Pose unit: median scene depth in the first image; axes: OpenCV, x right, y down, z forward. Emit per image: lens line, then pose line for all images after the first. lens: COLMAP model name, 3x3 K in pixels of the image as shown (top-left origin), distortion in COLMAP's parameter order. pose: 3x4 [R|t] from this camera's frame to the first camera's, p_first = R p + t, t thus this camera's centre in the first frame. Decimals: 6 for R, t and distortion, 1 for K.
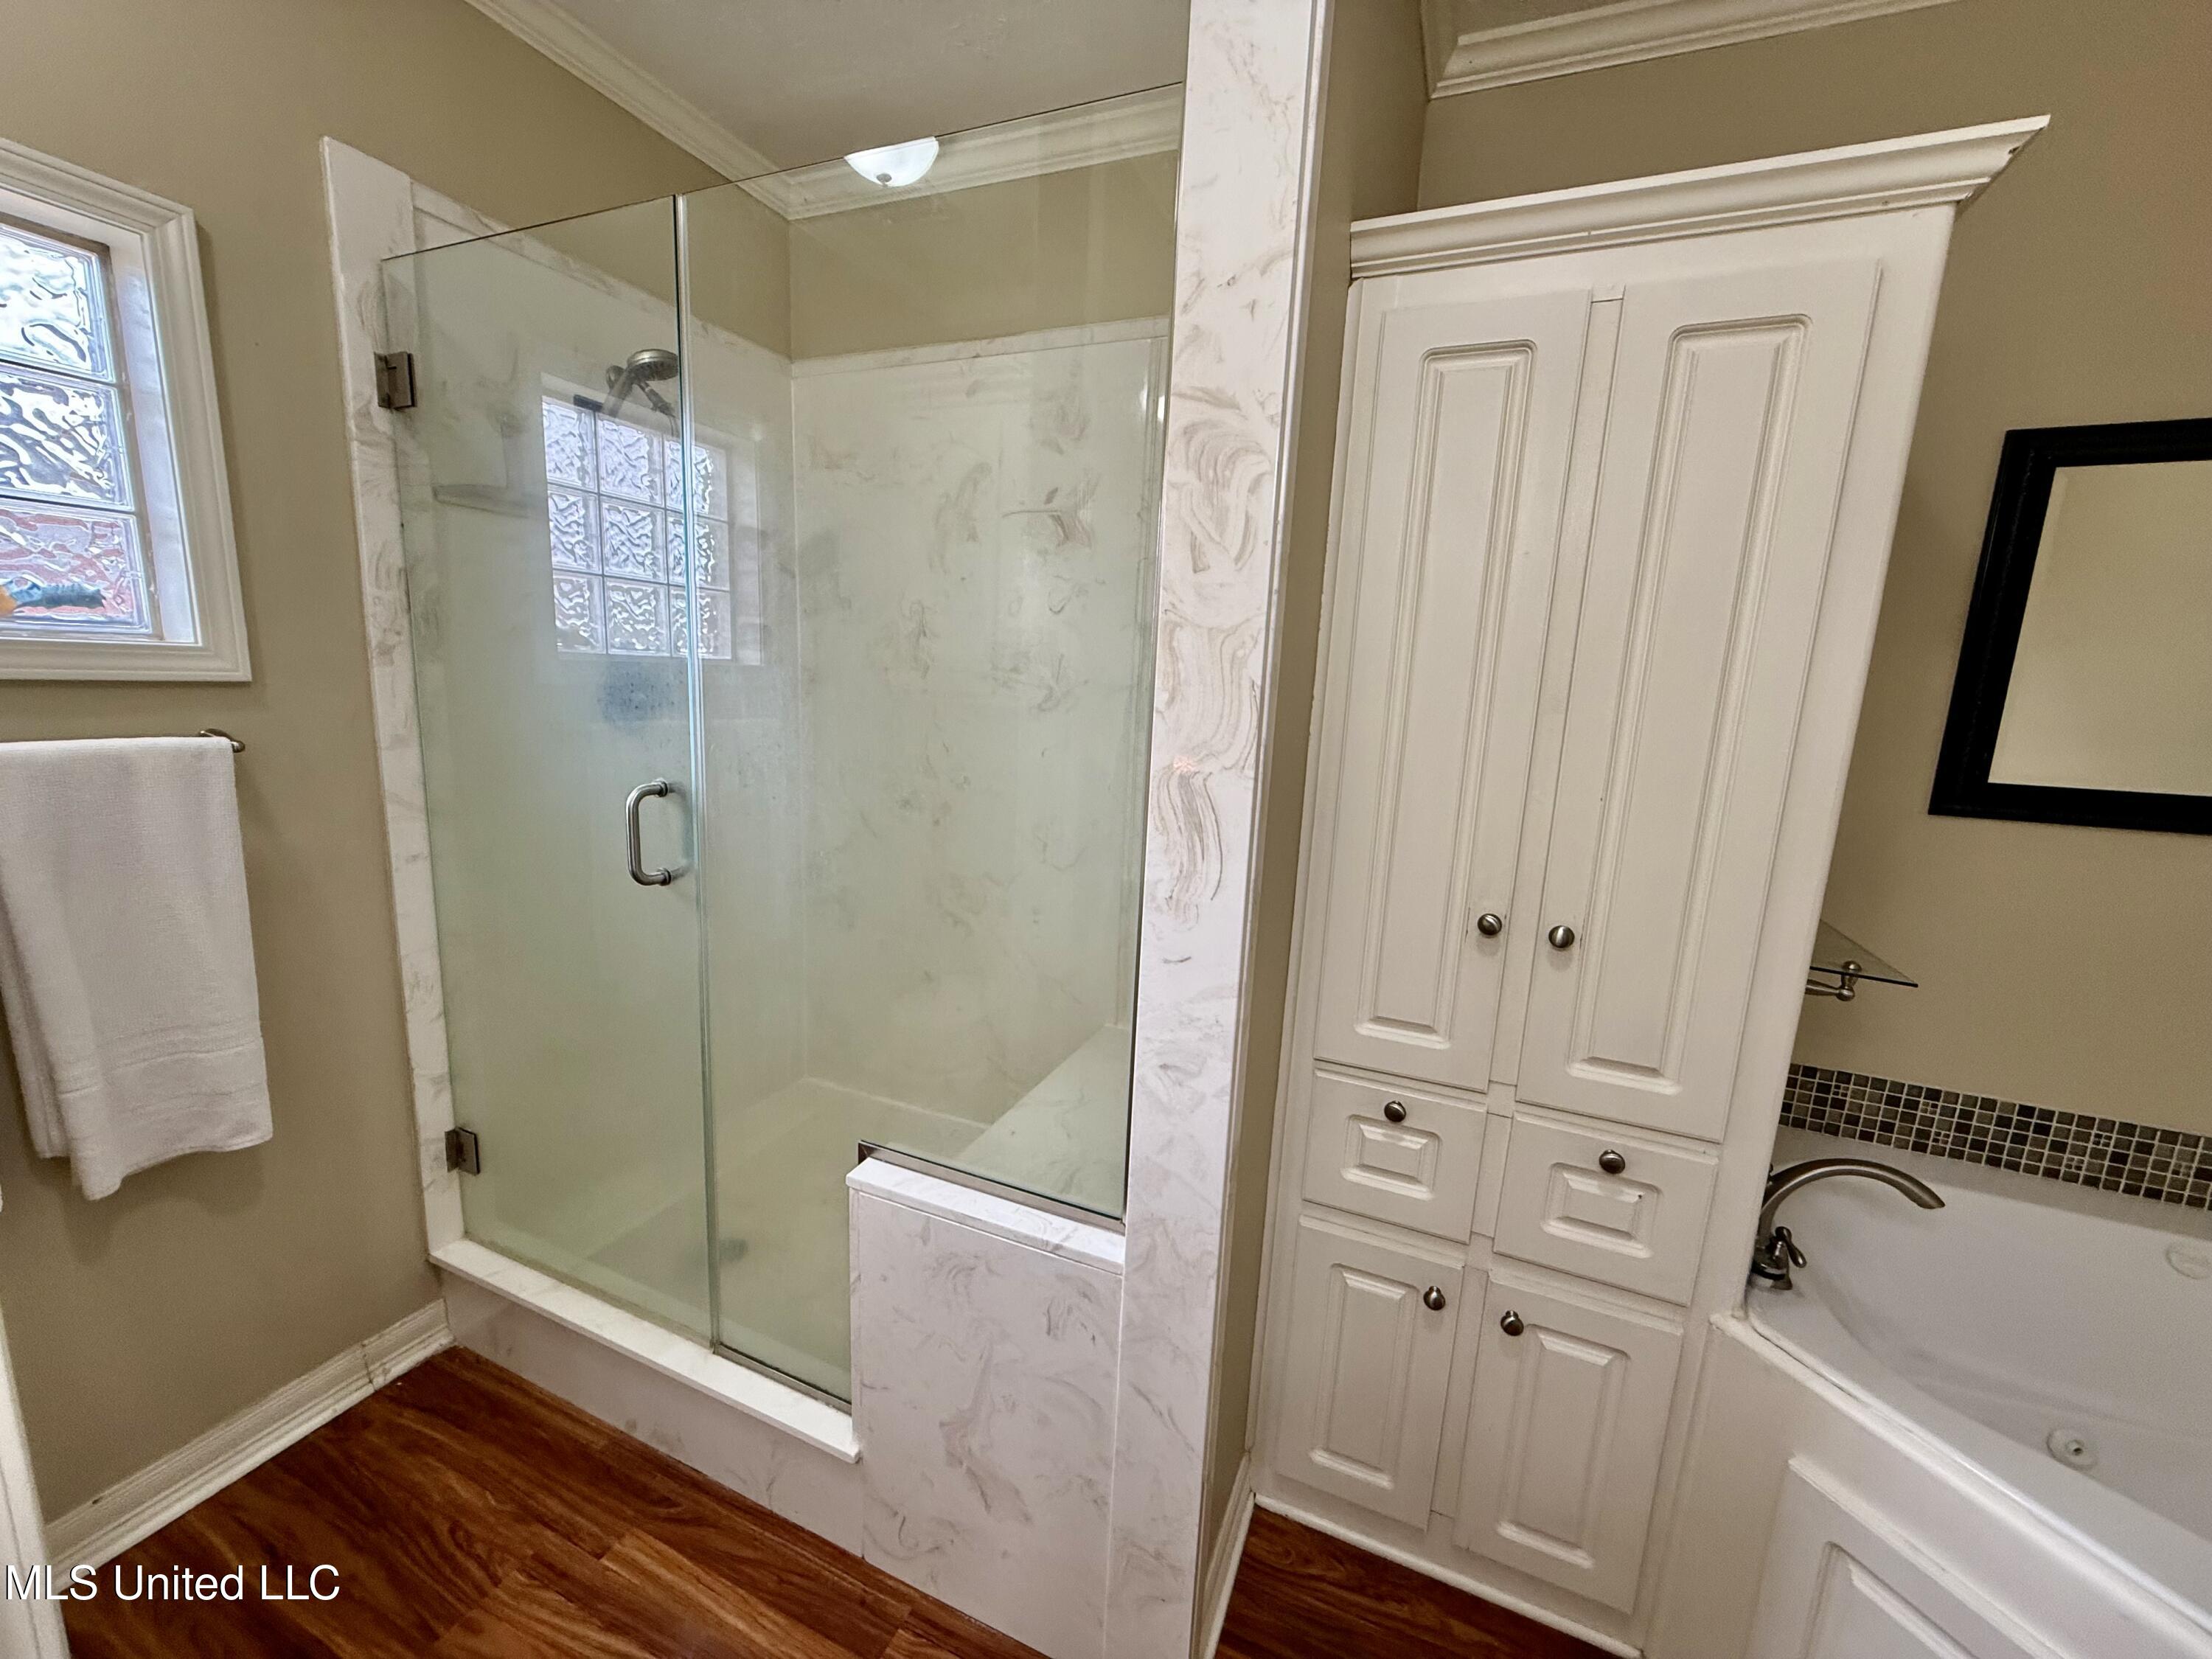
lens RADIAL K [[877.1, 0, 1101.0], [0, 877.1, 830.5], [0, 0, 1]] dist [0.001359, -0.000079]
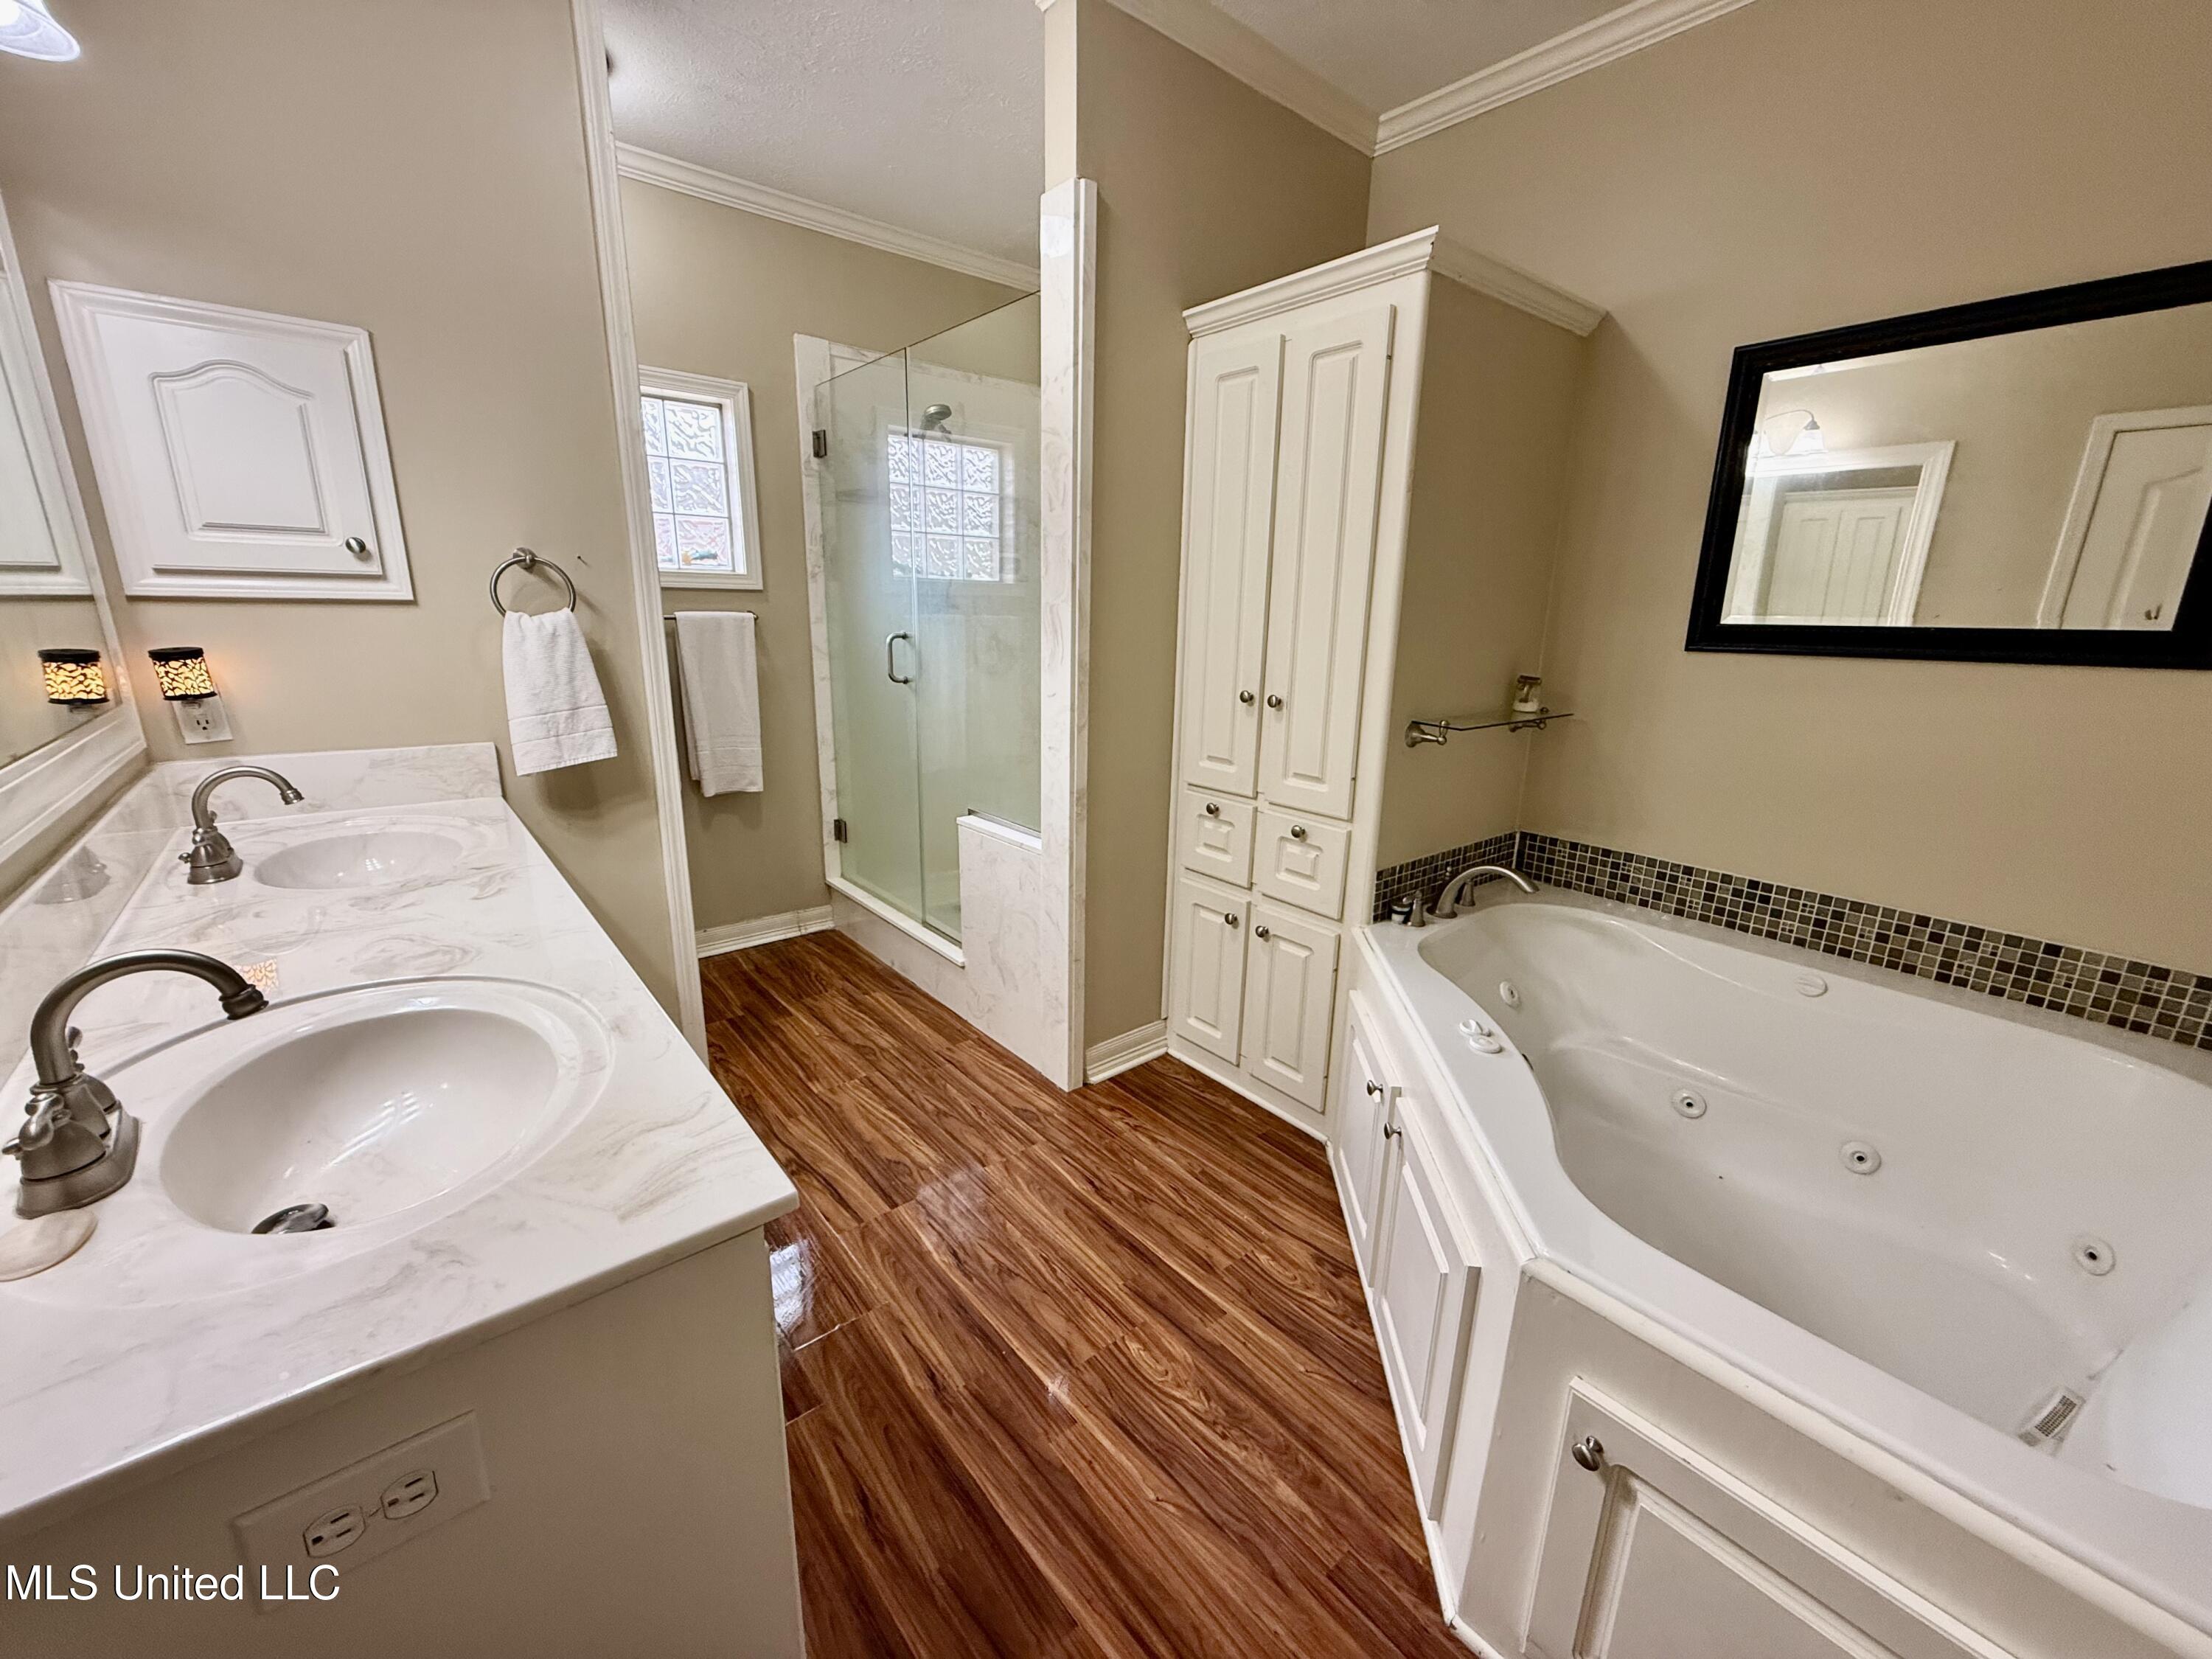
lens RADIAL K [[877.1, 0, 1101.0], [0, 877.1, 830.5], [0, 0, 1]] dist [0.001359, -0.000079]
pose [[0.890463, 0.086180, -0.446821, 0.804509], [-0.059674, 0.995539, 0.073089, 0.212712], [0.451126, -0.038420, 0.891633, -0.596091]]
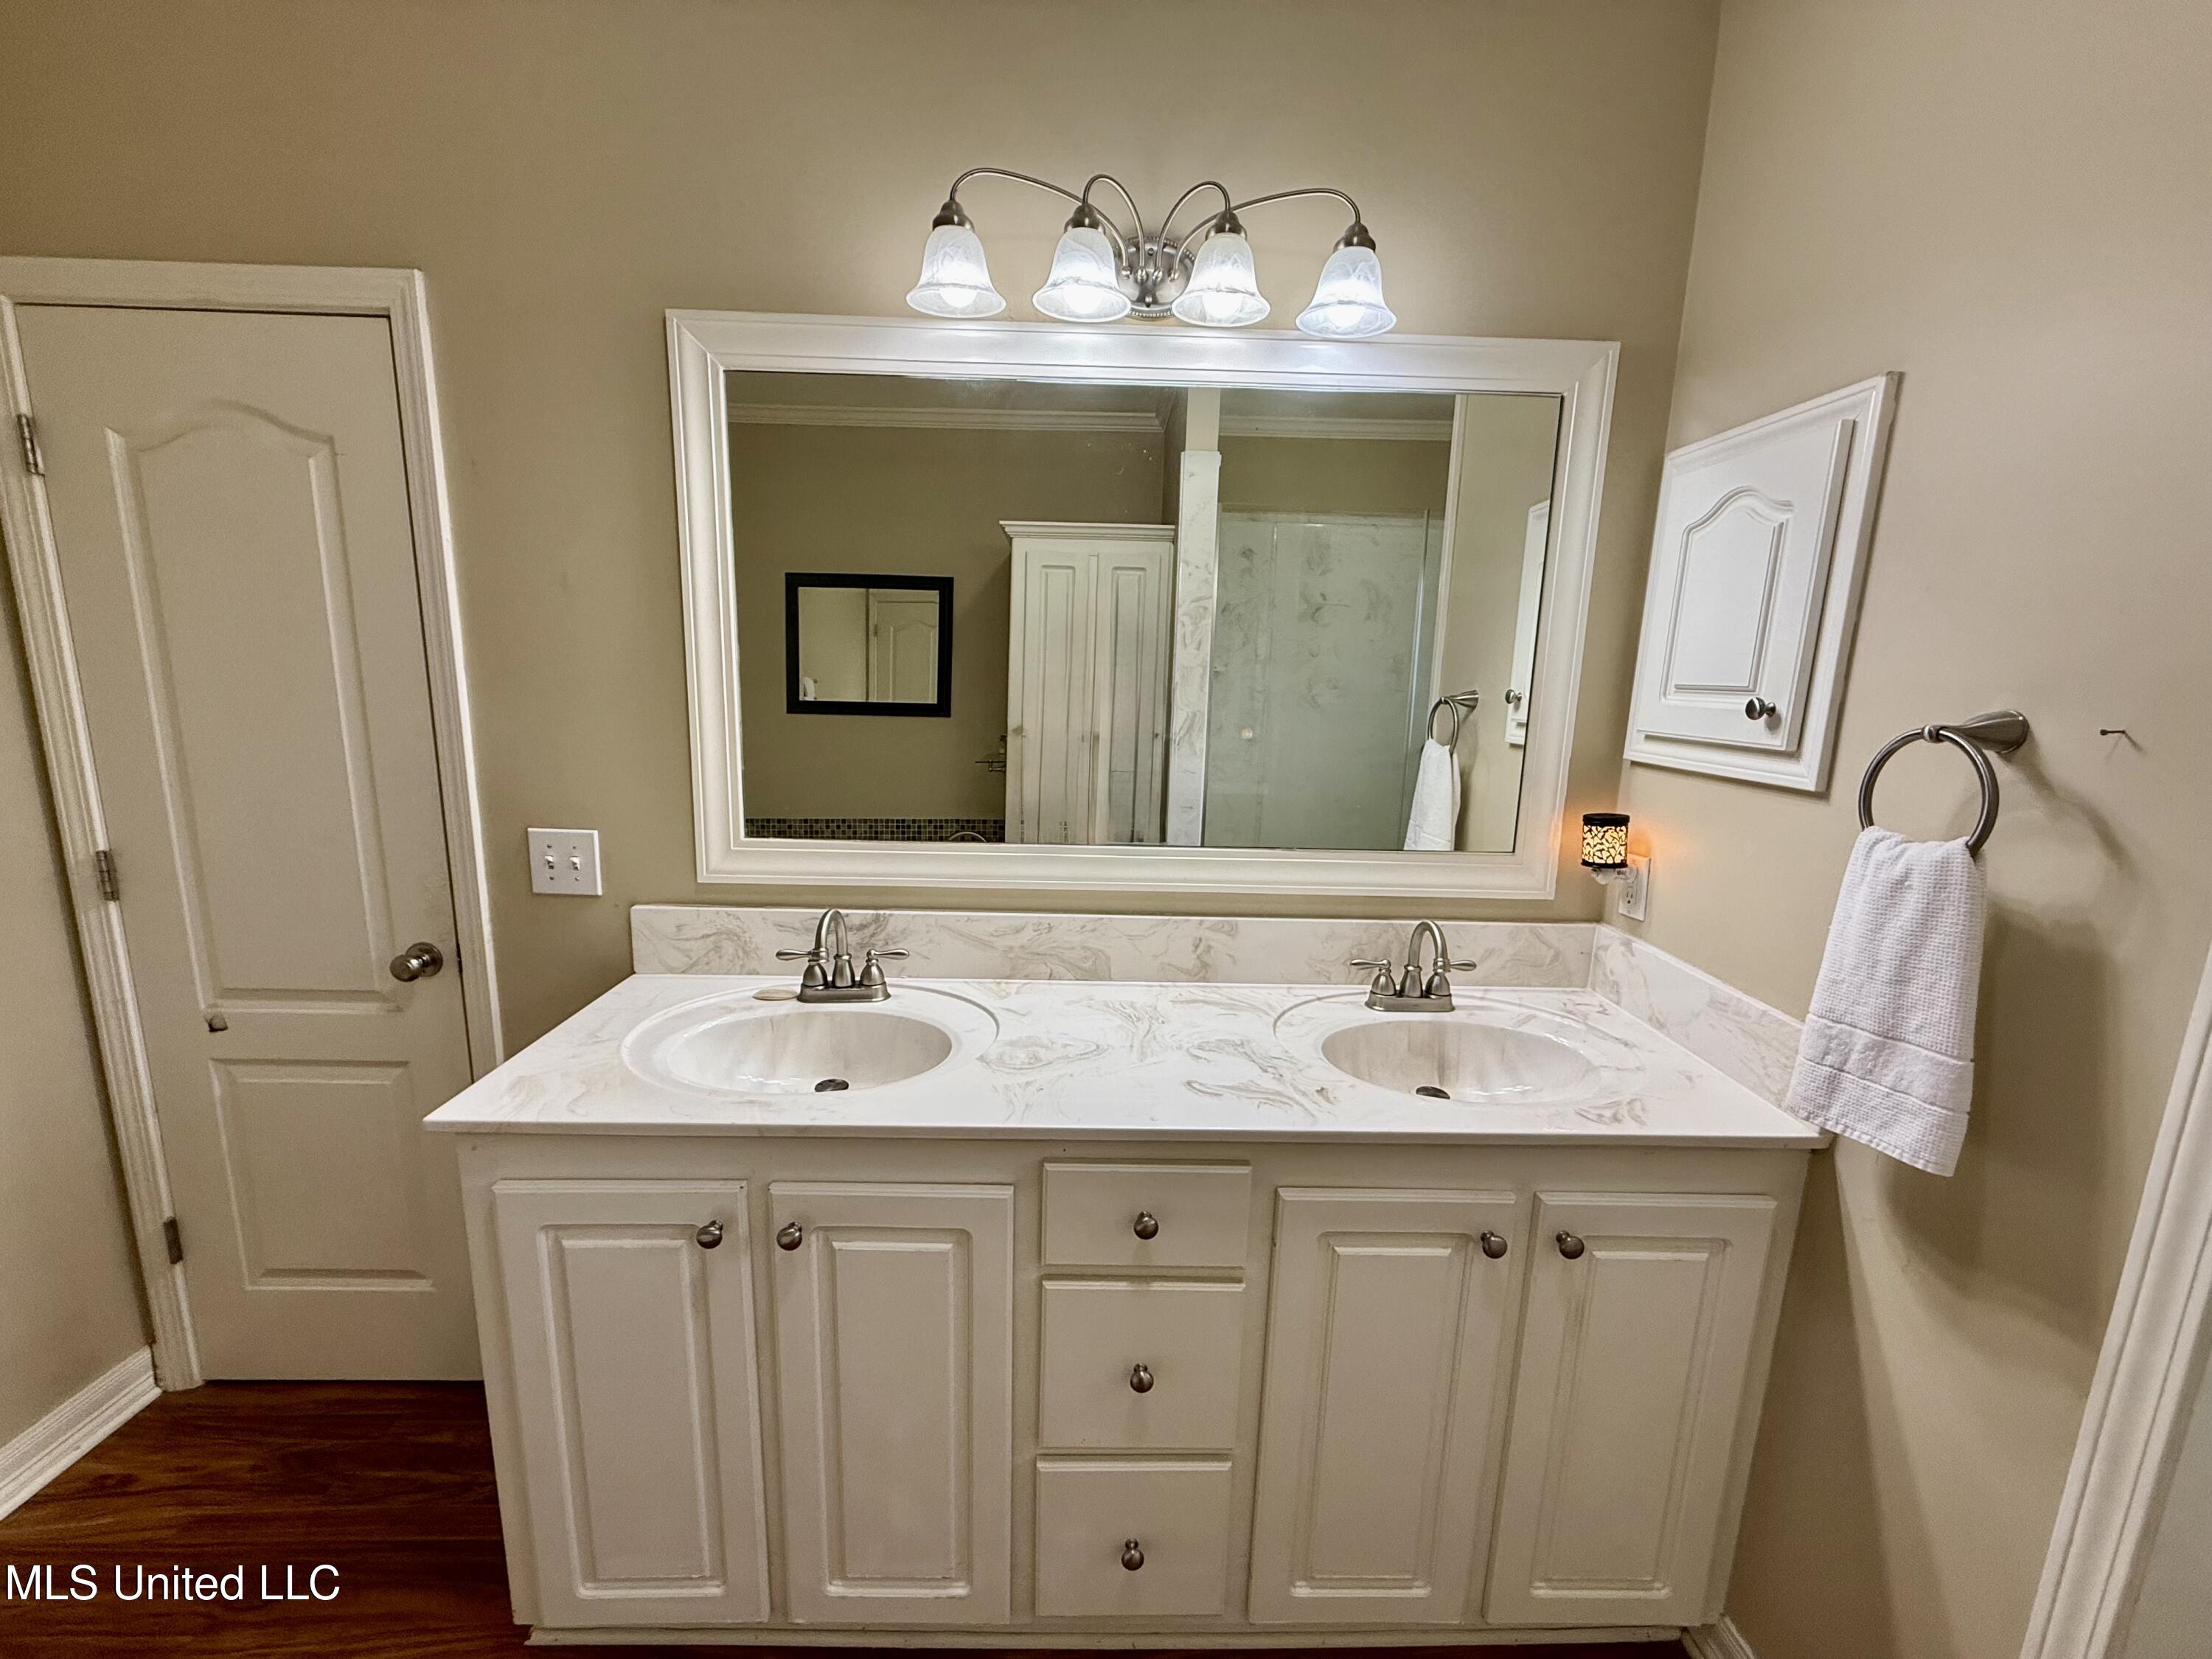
lens RADIAL K [[862.4, 0, 1106.0], [0, 862.4, 829.5], [0, 0, 1]] dist [0.000350, 0.000008]
pose [[-0.908855, 0.004934, -0.417082, 0.259831], [-0.139518, 0.938738, 0.315128, -0.076159], [0.393086, 0.344596, -0.852489, 0.471188]]
